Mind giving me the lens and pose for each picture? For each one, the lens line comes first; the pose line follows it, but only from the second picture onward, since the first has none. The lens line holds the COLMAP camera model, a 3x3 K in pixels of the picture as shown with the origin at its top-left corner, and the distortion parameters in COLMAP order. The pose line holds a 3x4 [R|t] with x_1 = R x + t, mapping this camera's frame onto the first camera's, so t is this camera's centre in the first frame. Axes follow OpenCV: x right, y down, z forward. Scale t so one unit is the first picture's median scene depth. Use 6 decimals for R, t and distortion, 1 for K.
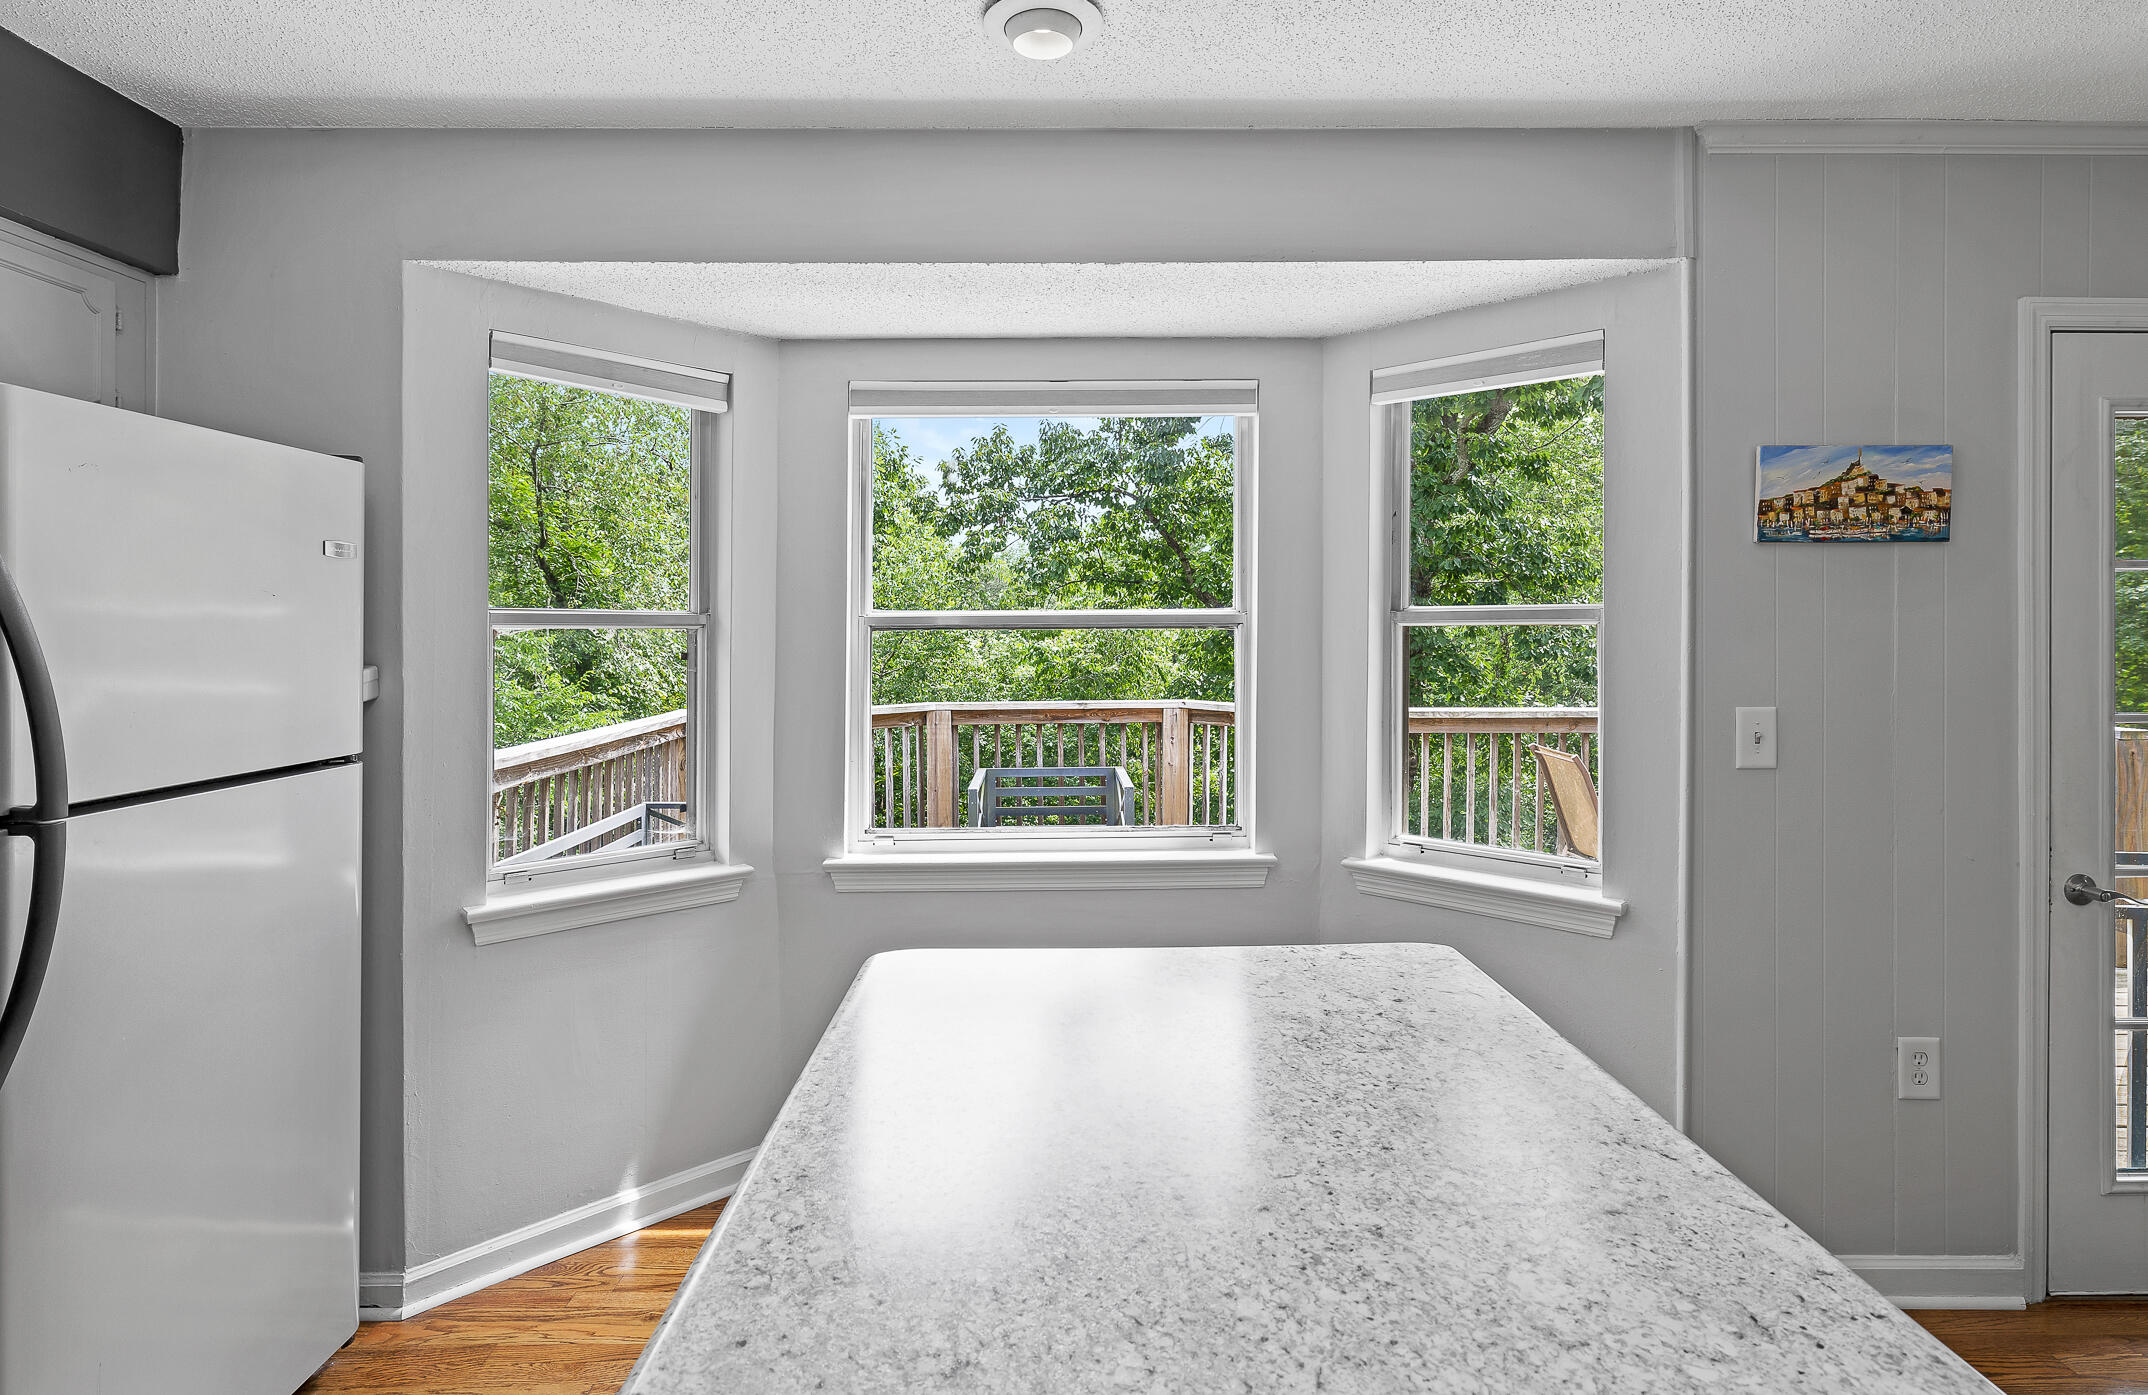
lens RADIAL K [[1101.1, 0, 1076.9], [0, 1101.1, 628.3], [0, 0, 1]] dist [-0.000102, -0.000362]
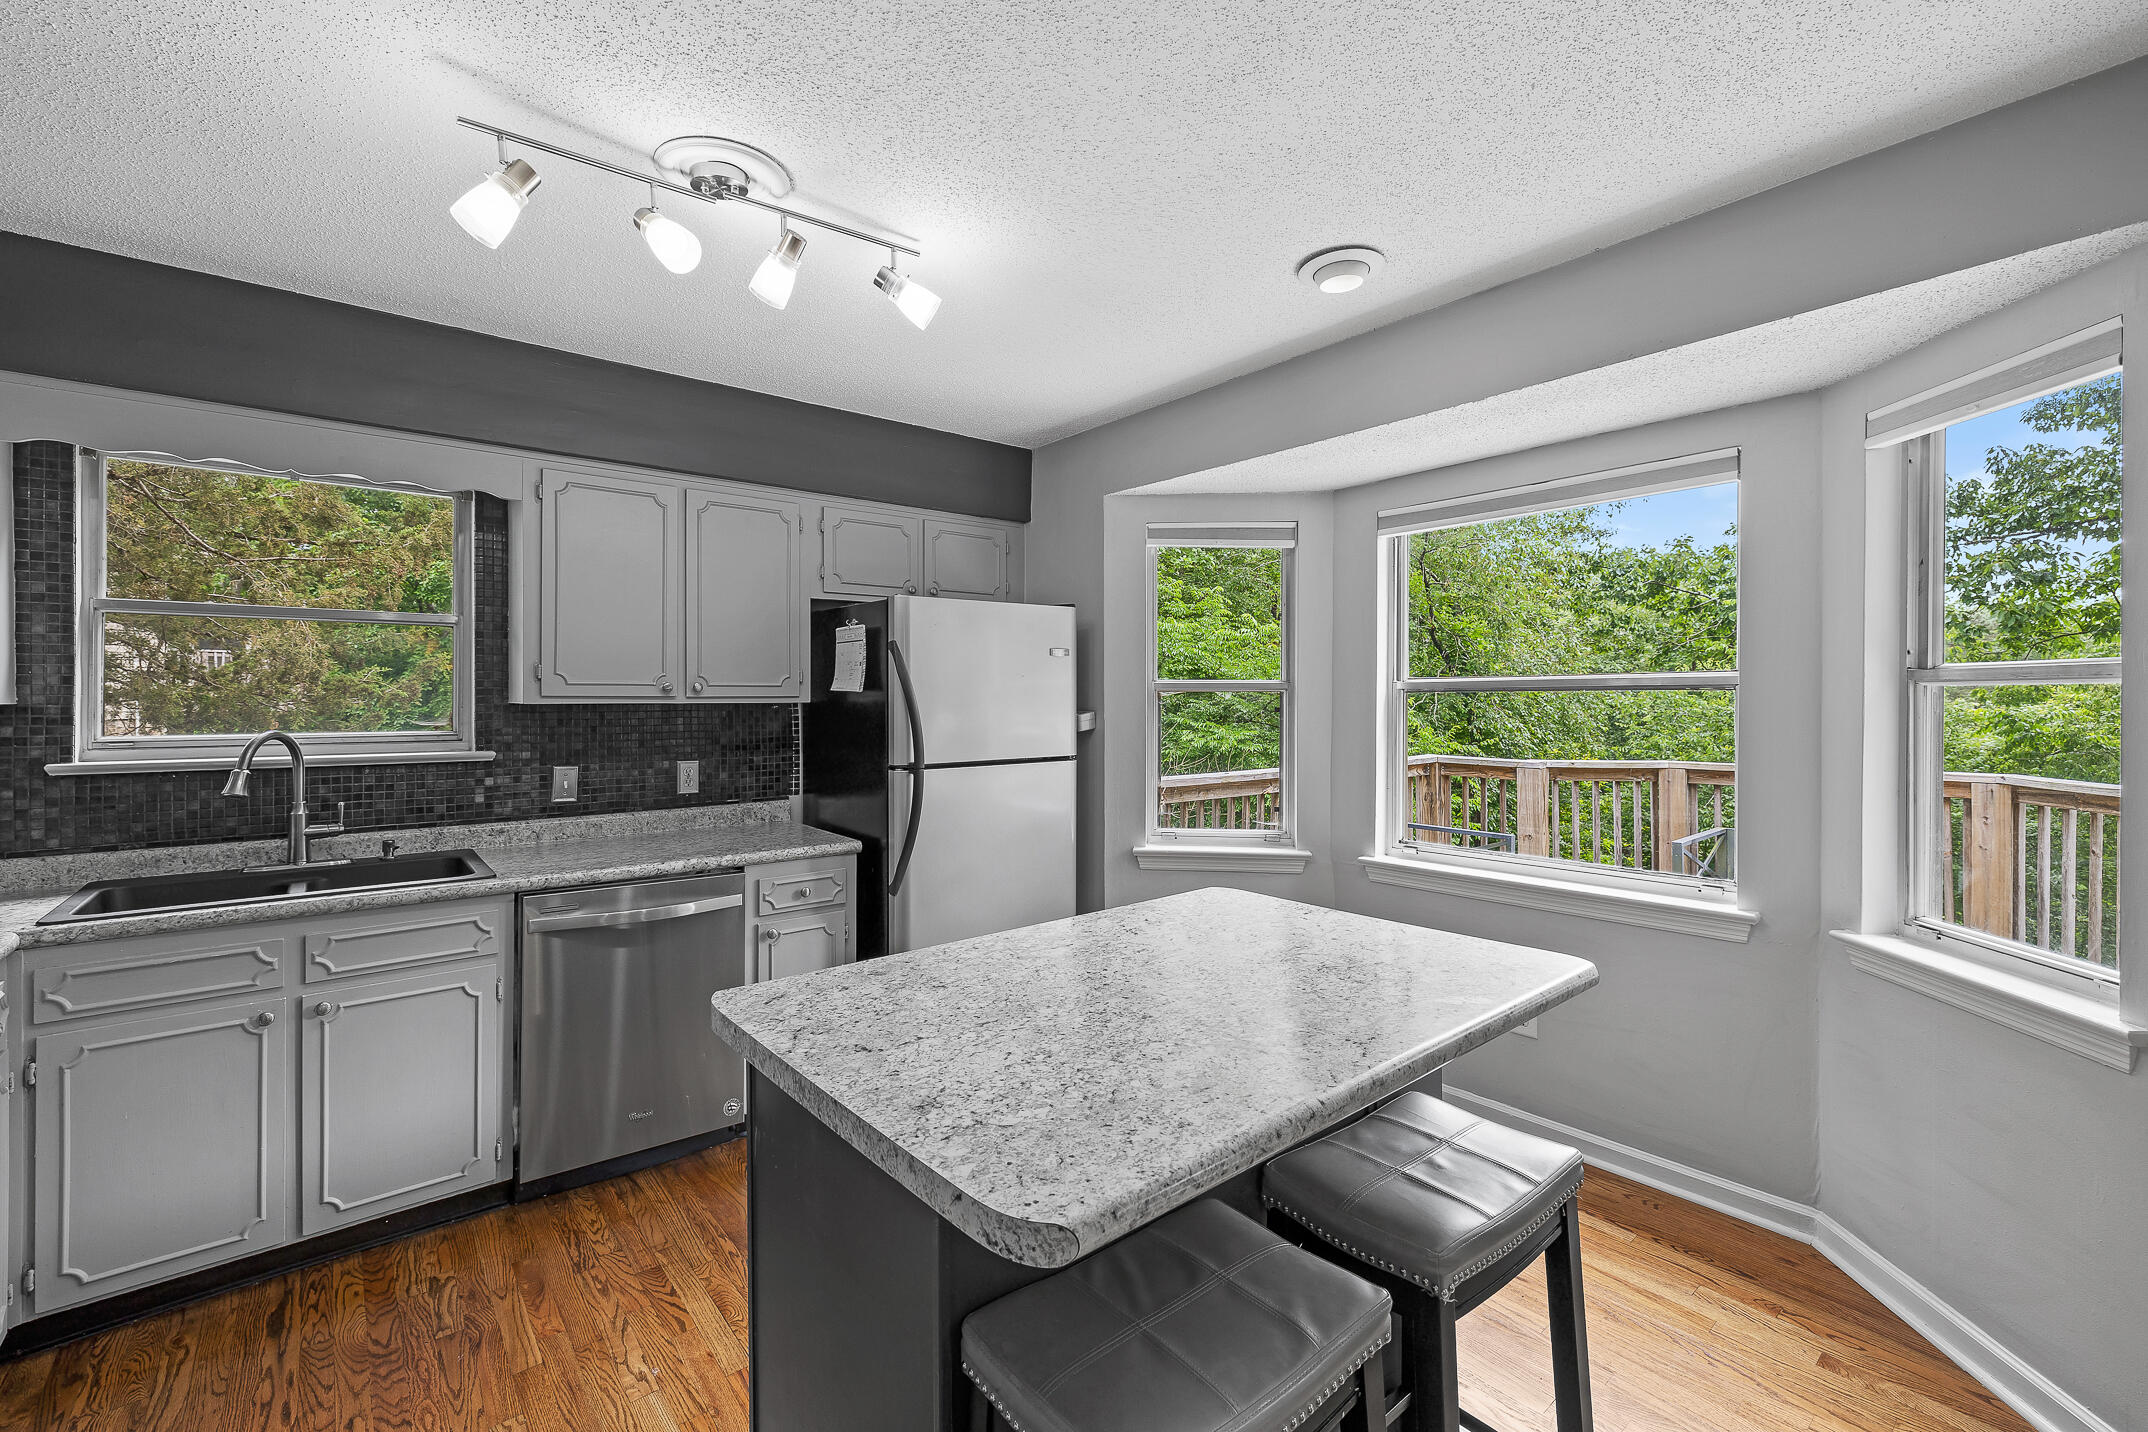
lens RADIAL K [[912.3, 0, 1066.7], [0, 912.3, 696.0], [0, 0, 1]] dist [-0.001069, 0.000046]
pose [[0.626988, 0.000696, -0.779028, 0.521836], [0.001959, 0.999995, 0.002469, 0.003540], [0.779026, -0.003074, 0.626984, -0.020349]]
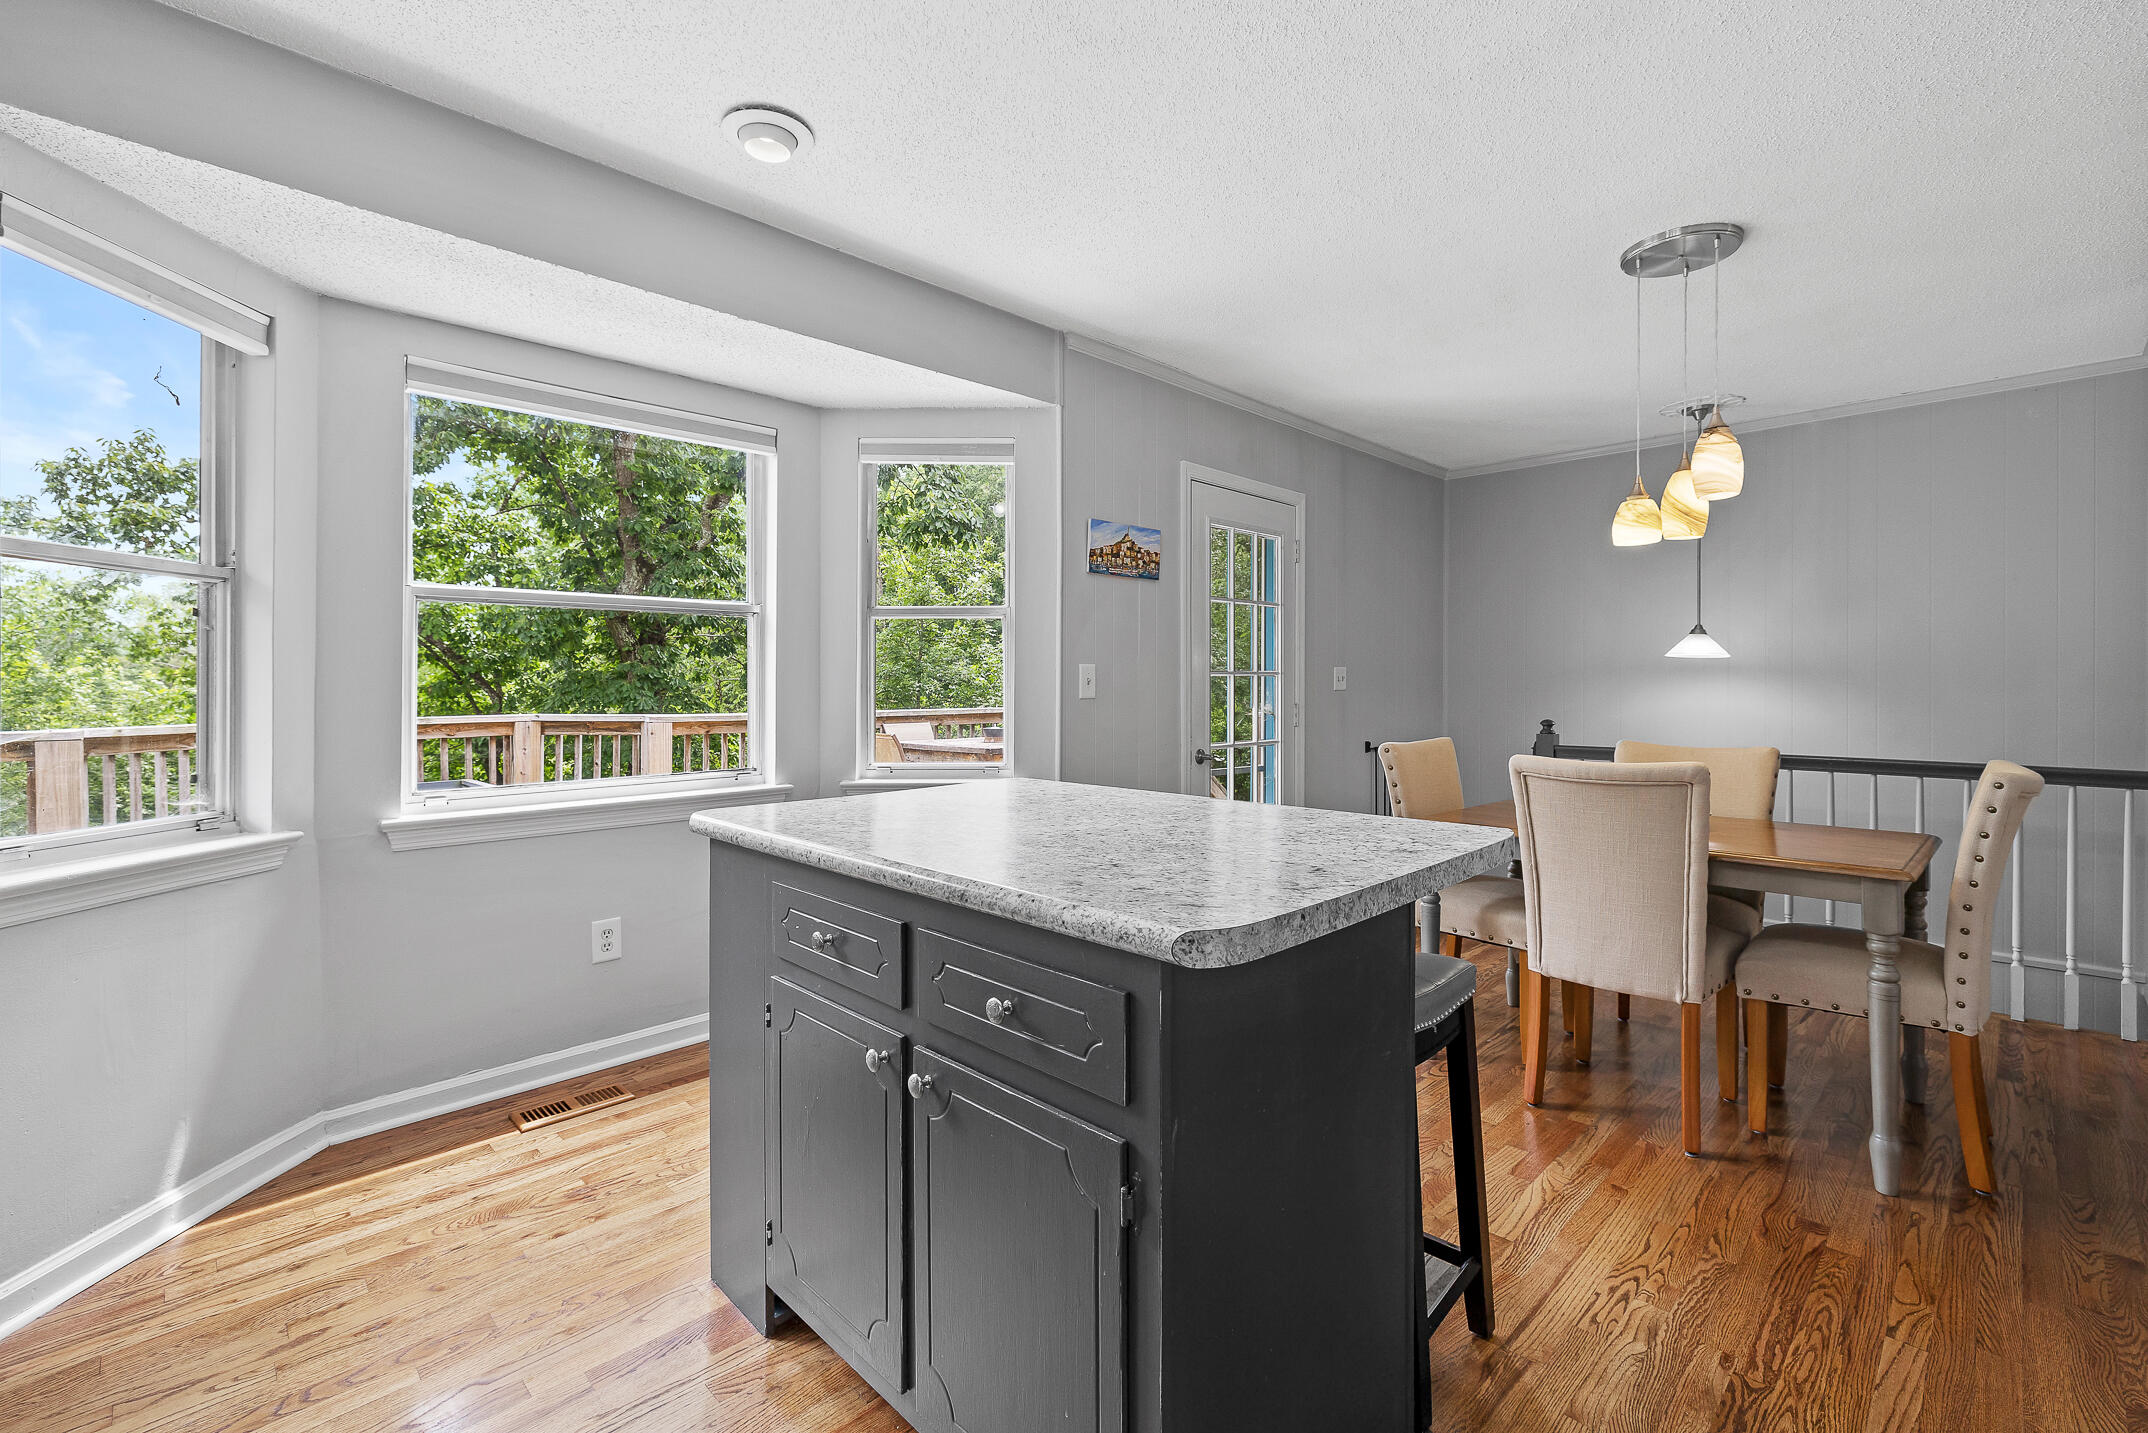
lens RADIAL K [[927.2, 0, 1063.9], [0, 927.2, 682.8], [0, 0, 1]] dist [0.000850, 0.000259]
pose [[0.723419, 0.002799, 0.690404, -0.432894], [-0.001317, 0.999996, -0.002675, 0.101260], [-0.690408, 0.001026, 0.723419, -0.062188]]
